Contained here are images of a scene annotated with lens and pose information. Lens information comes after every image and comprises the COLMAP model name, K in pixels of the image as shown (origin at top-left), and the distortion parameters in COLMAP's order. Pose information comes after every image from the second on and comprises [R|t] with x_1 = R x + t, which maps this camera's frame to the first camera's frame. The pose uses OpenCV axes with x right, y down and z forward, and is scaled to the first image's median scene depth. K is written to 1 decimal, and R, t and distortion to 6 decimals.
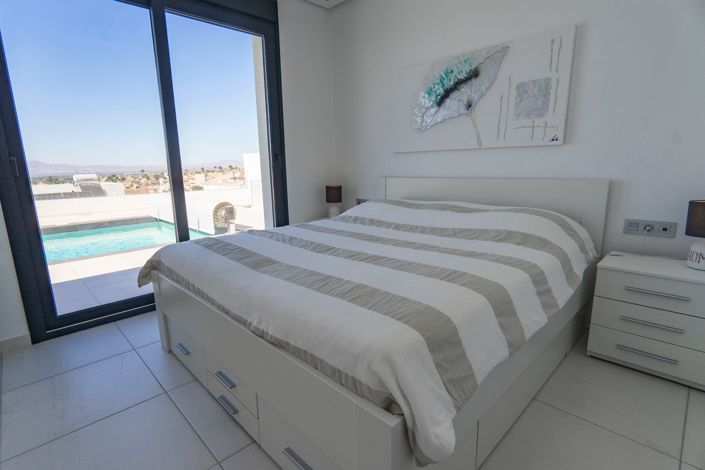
lens RADIAL K [[345.4, 0, 352.5], [0, 345.4, 235.0], [0, 0, 1]] dist [-0.009170, -0.000797]
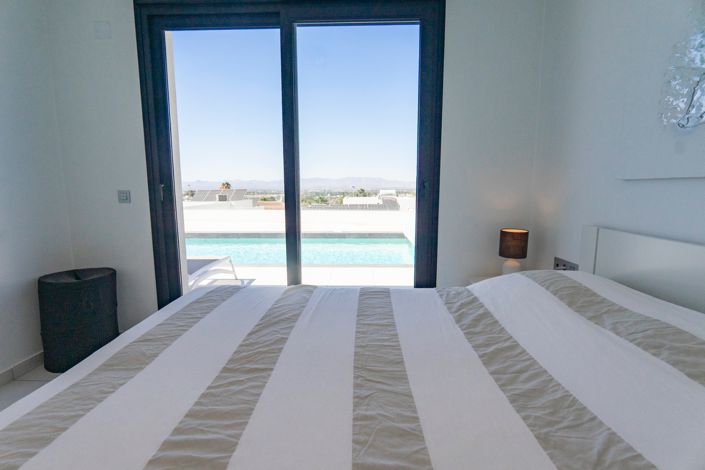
lens RADIAL K [[354.9, 0, 349.0], [0, 354.9, 237.0], [0, 0, 1]] dist [-0.004245, -0.000497]
pose [[0.678957, 0.122779, -0.723839, 0.278488], [-0.156304, 0.987488, 0.020888, -0.135102], [0.717347, 0.098957, 0.689652, 0.483860]]
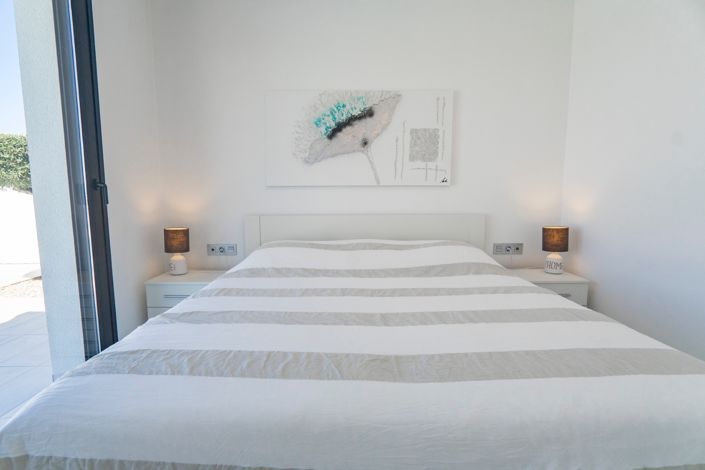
lens RADIAL K [[345.4, 0, 352.5], [0, 345.4, 235.0], [0, 0, 1]] dist [-0.009170, -0.000797]
pose [[0.704126, -0.057621, 0.707733, -0.411271], [0.130394, 0.990245, -0.049108, -0.067855], [-0.698000, 0.126862, 0.704771, 0.357493]]
